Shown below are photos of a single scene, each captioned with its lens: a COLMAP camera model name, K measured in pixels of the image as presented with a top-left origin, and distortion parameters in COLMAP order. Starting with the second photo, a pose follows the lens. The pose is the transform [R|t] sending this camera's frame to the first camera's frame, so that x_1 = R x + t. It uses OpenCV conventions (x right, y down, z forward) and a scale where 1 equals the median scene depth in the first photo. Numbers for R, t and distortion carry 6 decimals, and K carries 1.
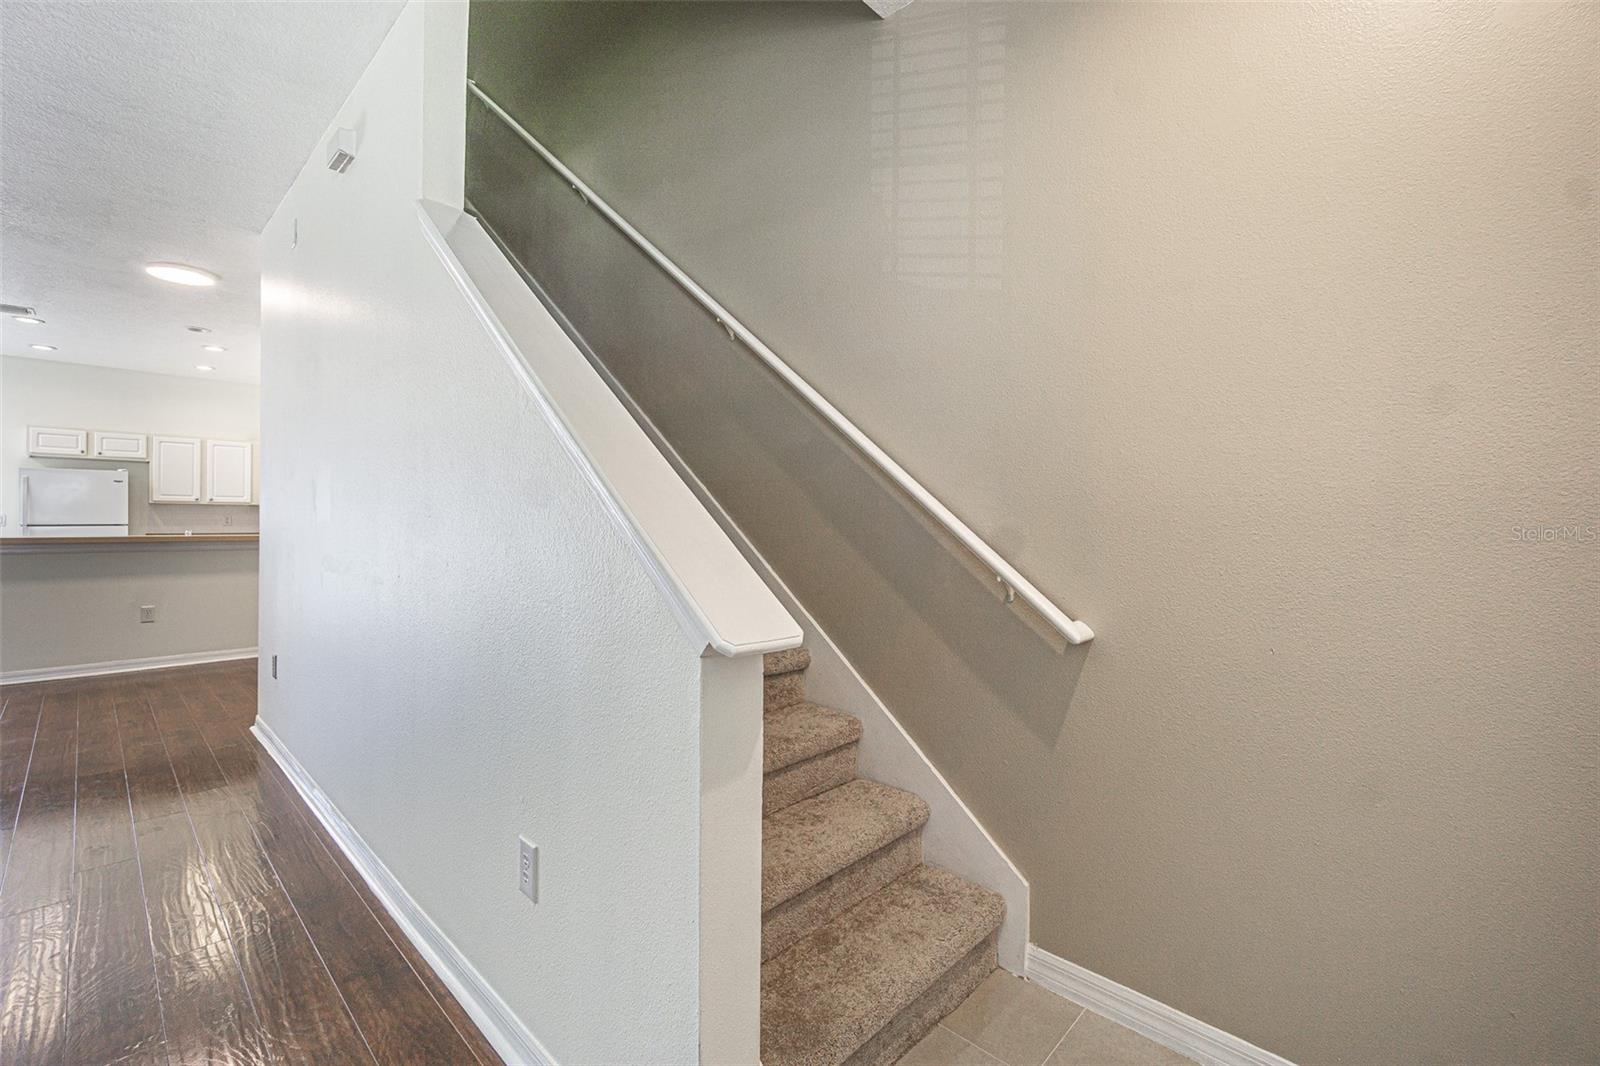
lens RADIAL K [[687.9, 0, 785.0], [0, 687.9, 522.9], [0, 0, 1]] dist [-0.001974, 0.000143]
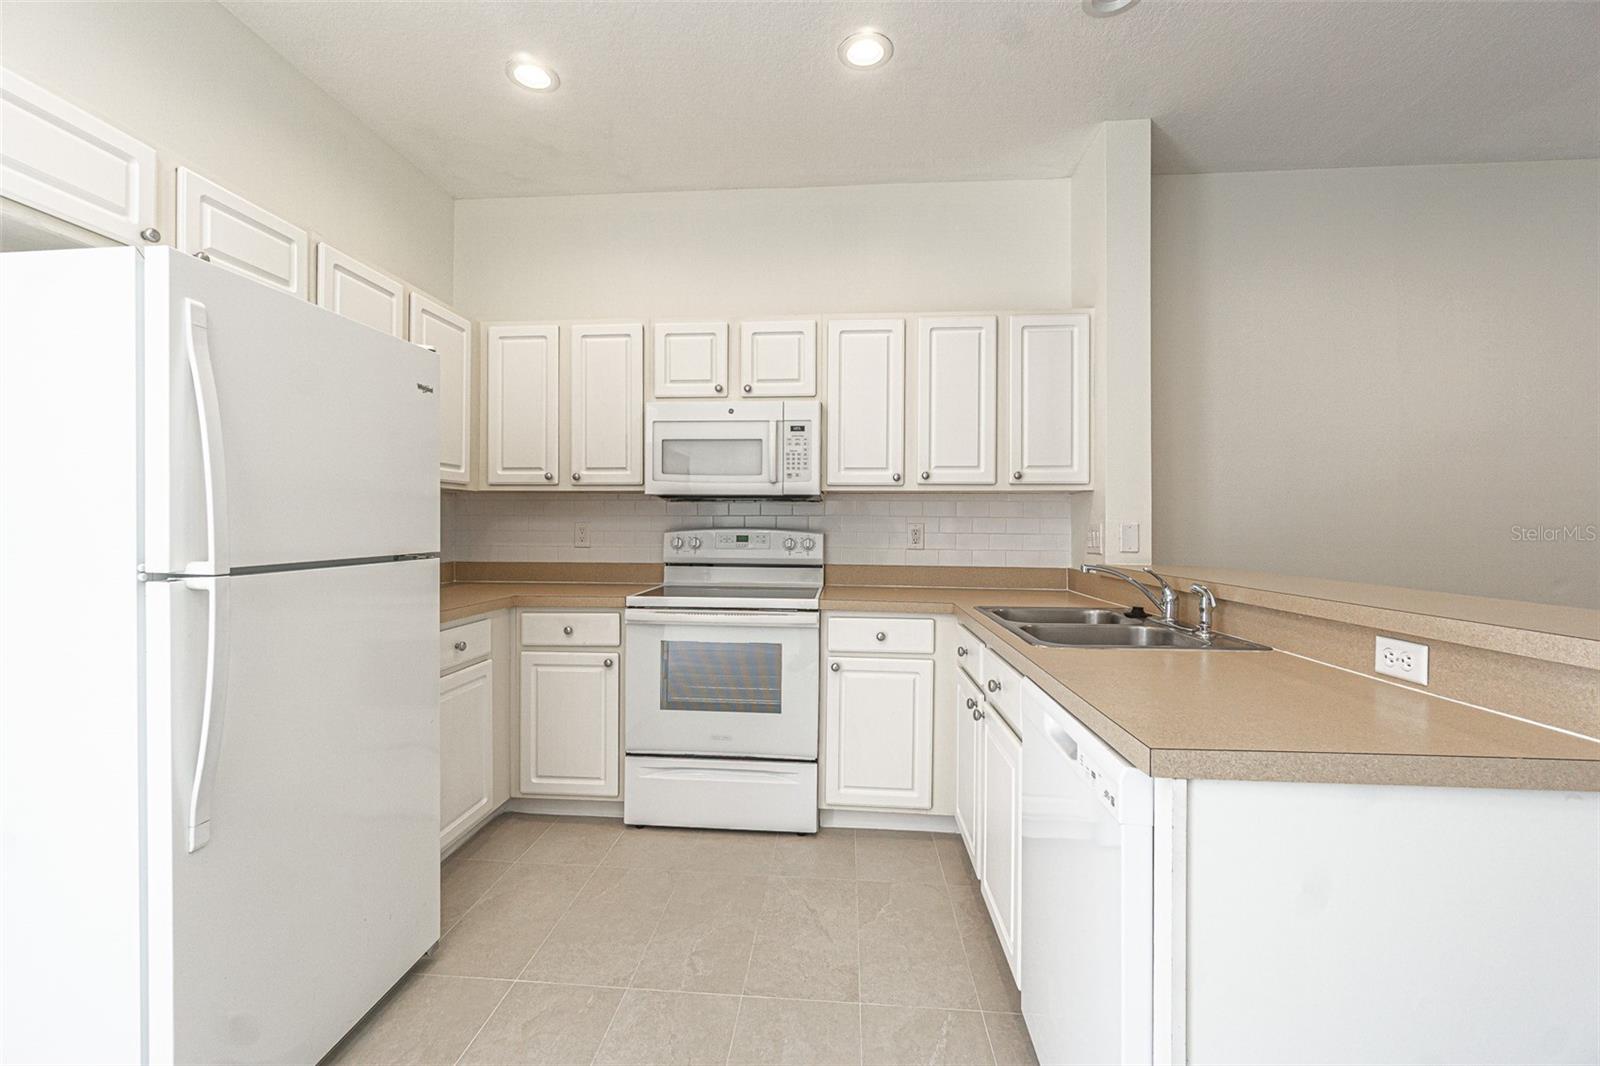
lens RADIAL K [[684.5, 0, 793.4], [0, 684.5, 527.0], [0, 0, 1]] dist [-0.000848, -0.000098]
pose [[0.767051, -0.004655, 0.641569, -1.039712], [0.002459, 0.999988, 0.004315, -0.009306], [-0.641581, -0.001732, 0.767053, 0.718215]]
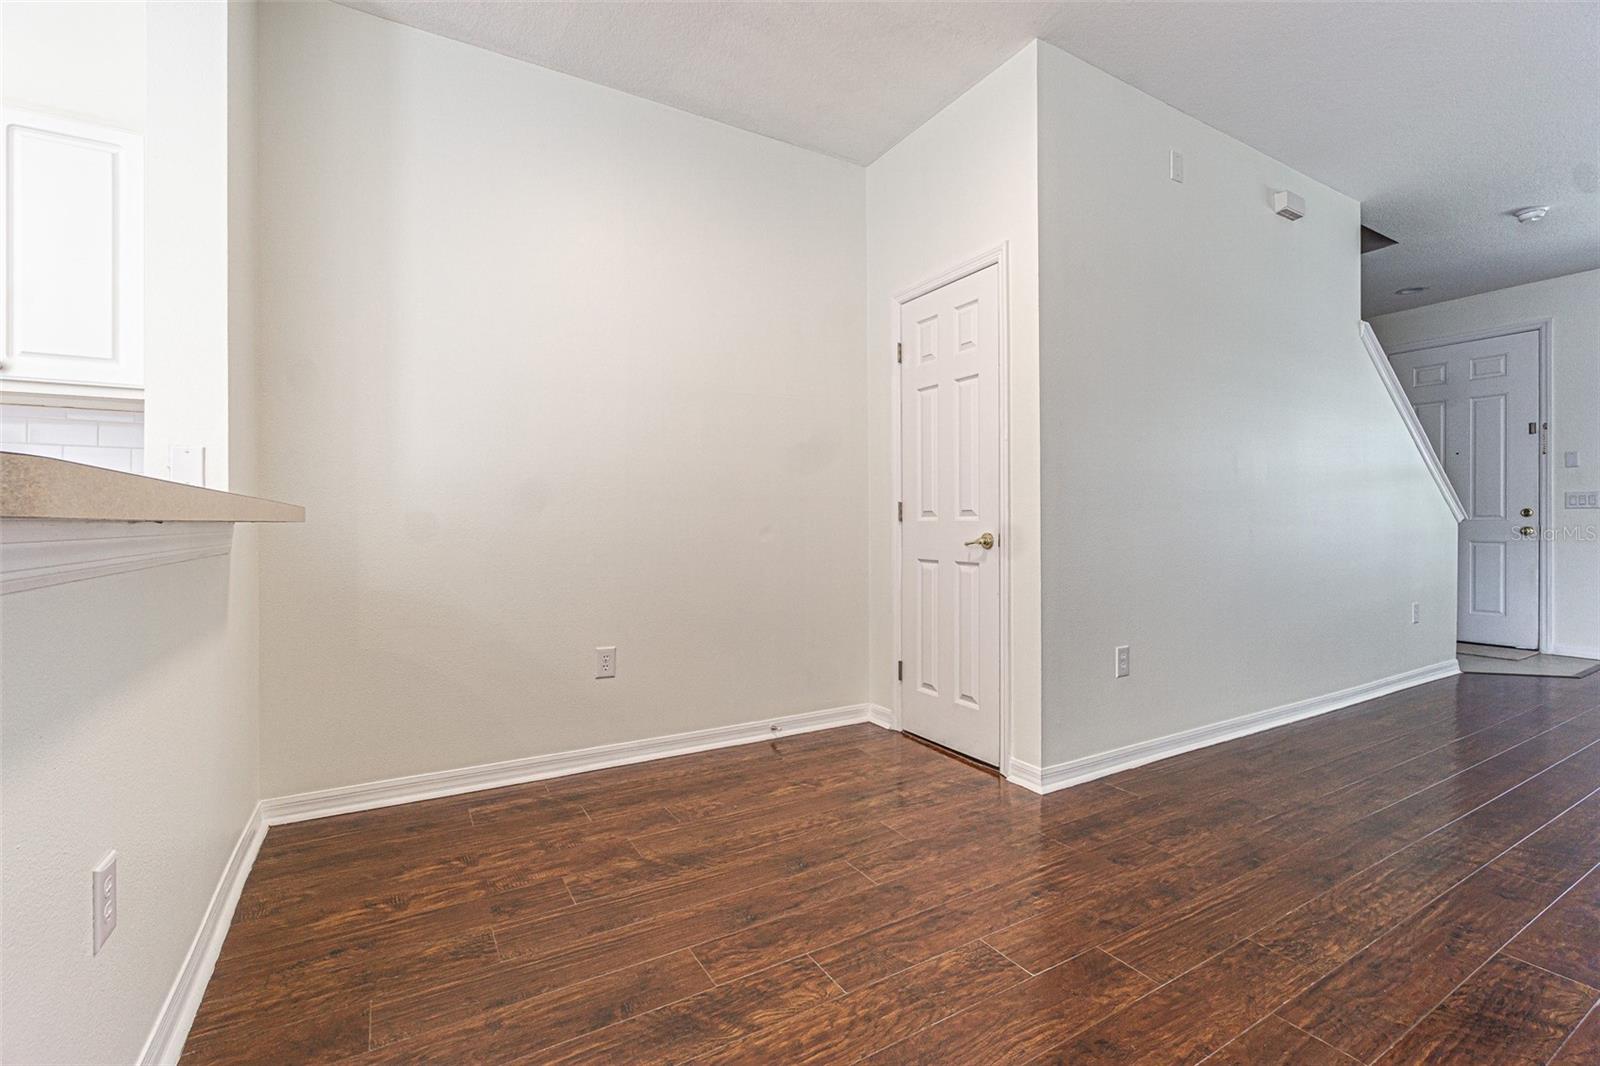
lens RADIAL K [[696.1, 0, 782.1], [0, 696.1, 527.5], [0, 0, 1]] dist [-0.002273, -0.000198]
pose [[0.268103, -0.014291, 0.963284, -0.836546], [0.007456, 0.999891, 0.012759, 0.020709], [-0.963361, 0.003762, 0.268180, 0.600172]]
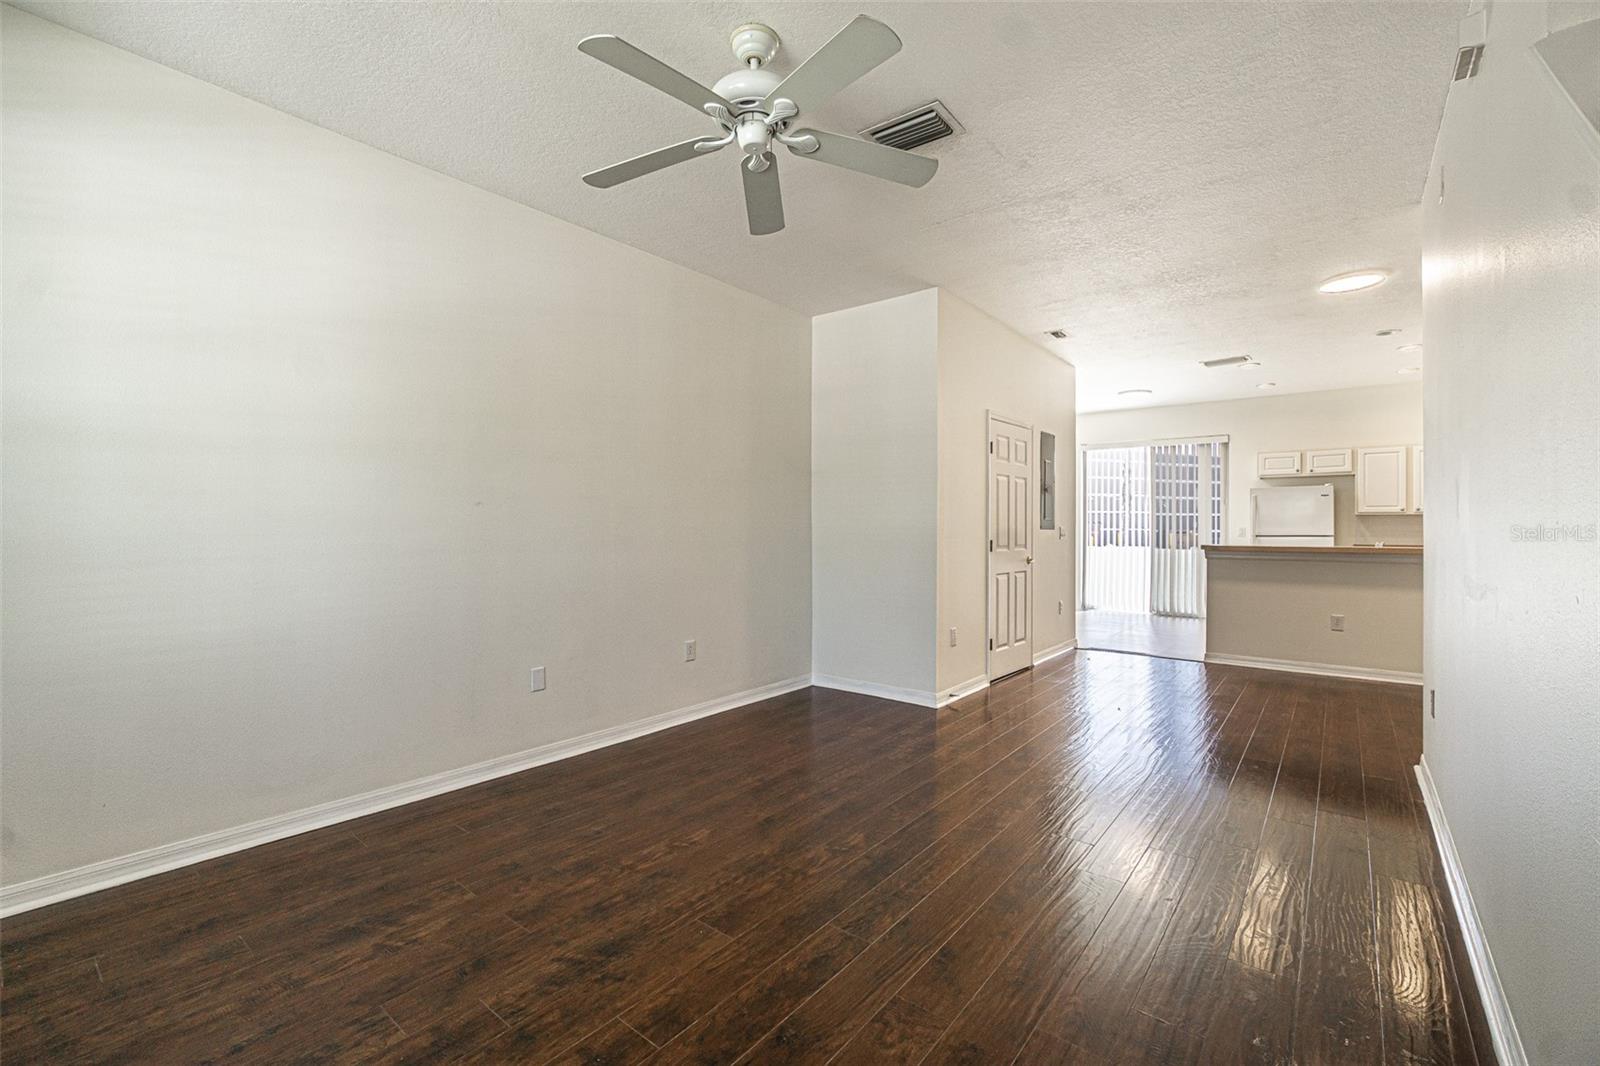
lens RADIAL K [[687.9, 0, 785.0], [0, 687.9, 522.9], [0, 0, 1]] dist [-0.001974, 0.000143]
pose [[0.094140, -0.013628, -0.995466, 0.015260], [-0.003798, 0.999894, -0.014048, 0.000674], [0.995552, 0.005103, 0.094078, 0.062635]]
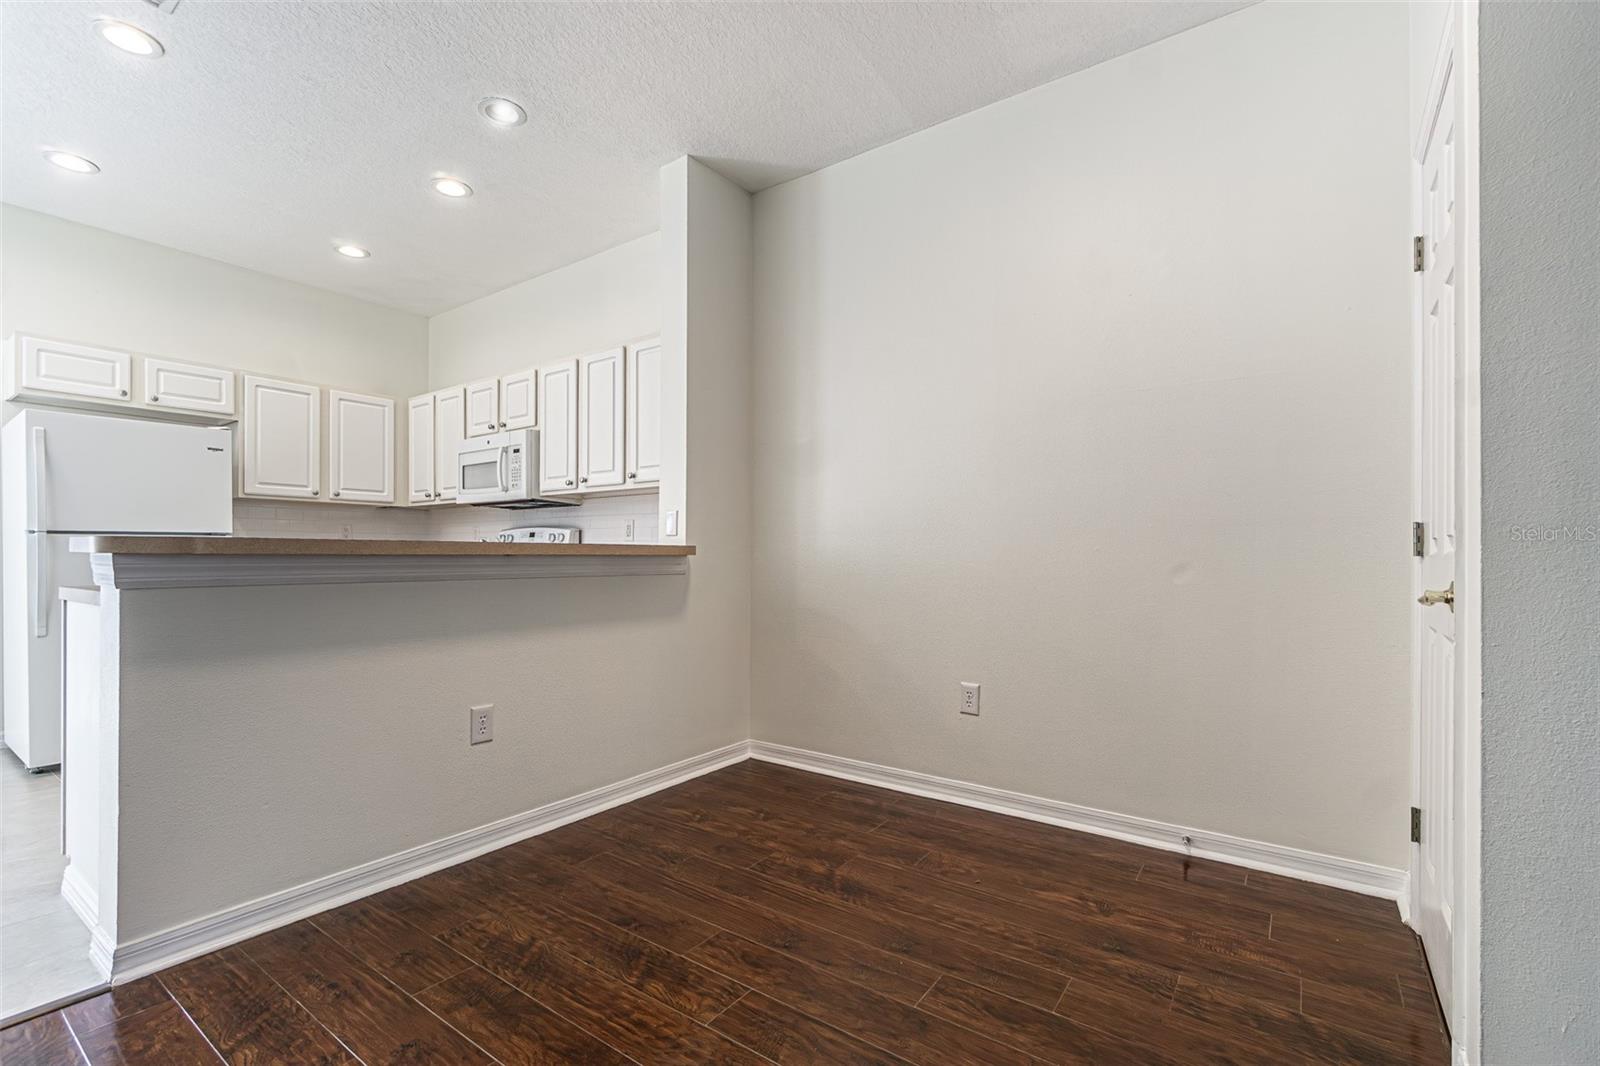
lens RADIAL K [[715.2, 0, 794.6], [0, 715.2, 557.1], [0, 0, 1]] dist [-0.003034, -0.000649]
pose [[0.988990, -0.004640, 0.147909, -0.628267], [0.004739, 0.999989, -0.000319, 0.022322], [-0.147906, 0.001016, 0.989001, 0.412914]]
